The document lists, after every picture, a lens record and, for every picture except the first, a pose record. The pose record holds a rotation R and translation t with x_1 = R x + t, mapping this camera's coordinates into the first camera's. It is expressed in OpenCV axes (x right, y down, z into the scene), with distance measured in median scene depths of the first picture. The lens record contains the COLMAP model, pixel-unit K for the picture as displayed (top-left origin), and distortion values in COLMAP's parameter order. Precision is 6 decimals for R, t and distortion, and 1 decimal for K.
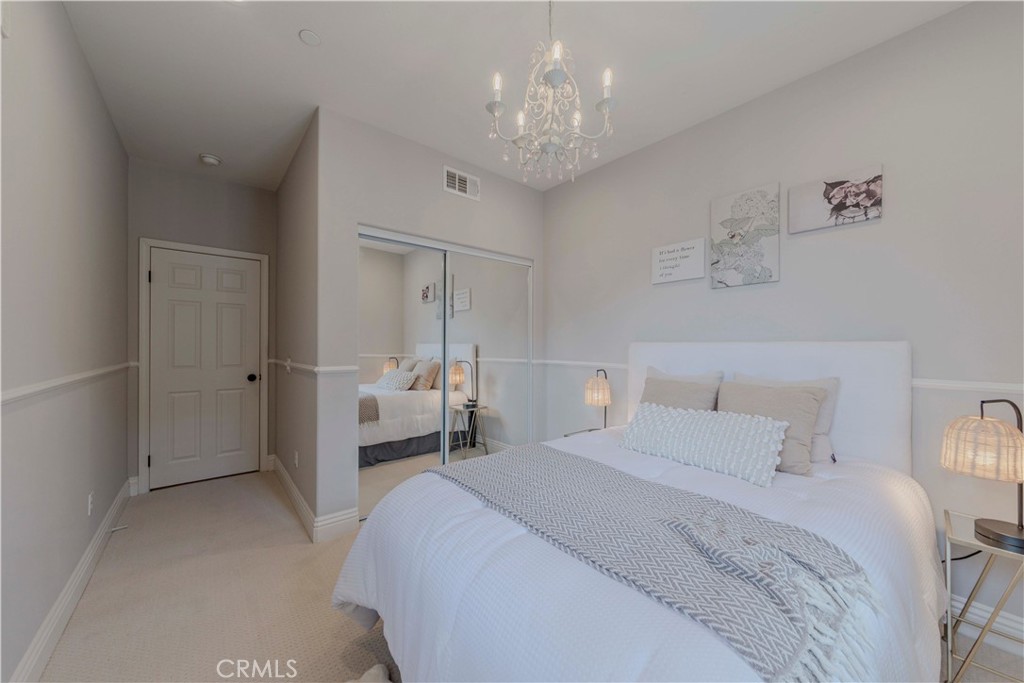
lens RADIAL K [[368.9, 0, 511.3], [0, 368.9, 346.2], [0, 0, 1]] dist [0.000463, 0.000002]
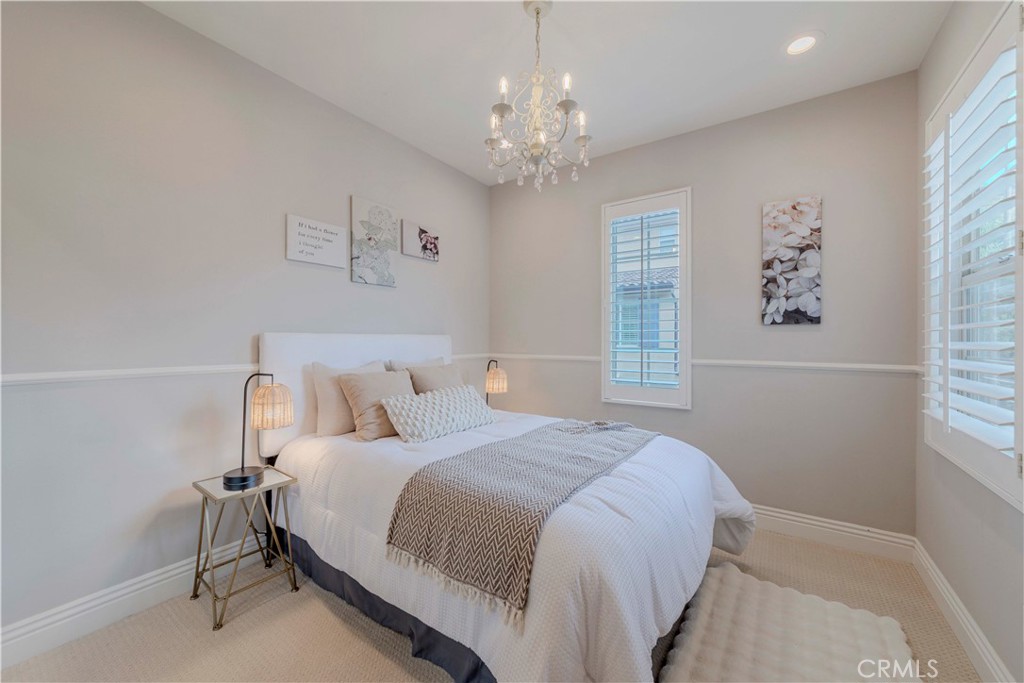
lens RADIAL K [[402.4, 0, 510.8], [0, 402.4, 335.8], [0, 0, 1]] dist [-0.000161, -0.000002]
pose [[-0.284431, -0.011213, 0.958631, -0.732808], [-0.009408, 0.999916, 0.008904, -0.020299], [-0.958650, -0.006487, -0.284513, 0.992195]]
